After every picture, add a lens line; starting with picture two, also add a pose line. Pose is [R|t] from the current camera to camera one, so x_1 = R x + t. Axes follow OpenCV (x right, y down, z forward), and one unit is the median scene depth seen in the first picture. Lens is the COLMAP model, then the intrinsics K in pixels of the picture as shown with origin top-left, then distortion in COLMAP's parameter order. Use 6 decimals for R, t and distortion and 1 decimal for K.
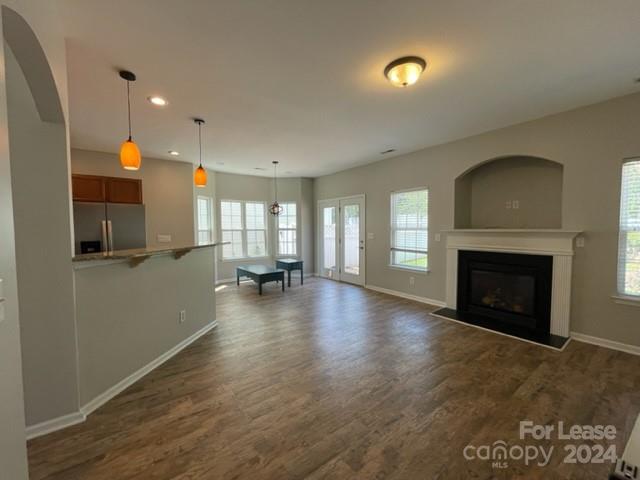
lens RADIAL K [[262.2, 0, 320.0], [0, 262.2, 240.0], [0, 0, 1]] dist [-0.000340, -0.000211]
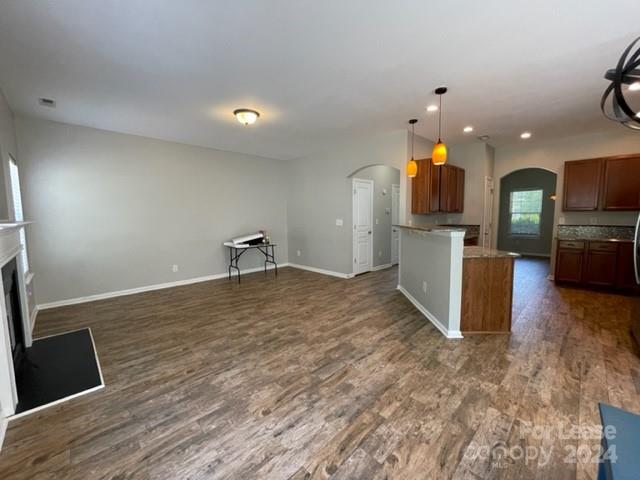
lens RADIAL K [[262.2, 0, 320.0], [0, 262.2, 240.0], [0, 0, 1]] dist [-0.000340, -0.000211]
pose [[-0.990927, 0.030255, -0.130949, 0.054006], [0.010811, 0.989120, 0.146715, -0.056714], [0.133963, 0.143969, -0.980473, 1.279957]]
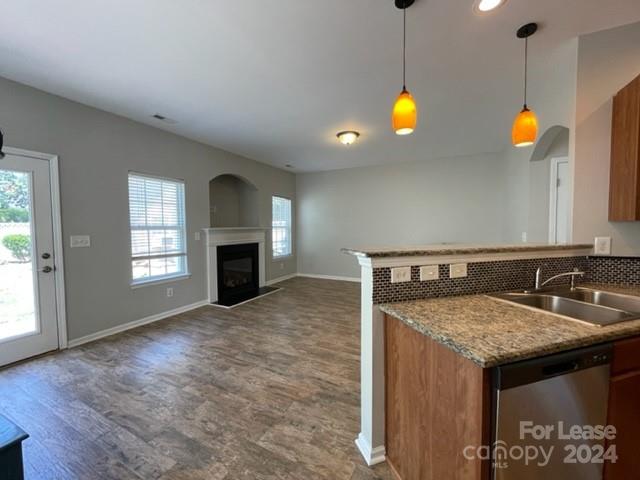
lens RADIAL K [[262.2, 0, 320.0], [0, 262.2, 240.0], [0, 0, 1]] dist [-0.000340, -0.000211]
pose [[-0.439217, -0.032494, 0.897793, -0.569940], [0.056338, 0.996382, 0.063624, -0.029467], [-0.896613, 0.078525, -0.435797, 0.939622]]
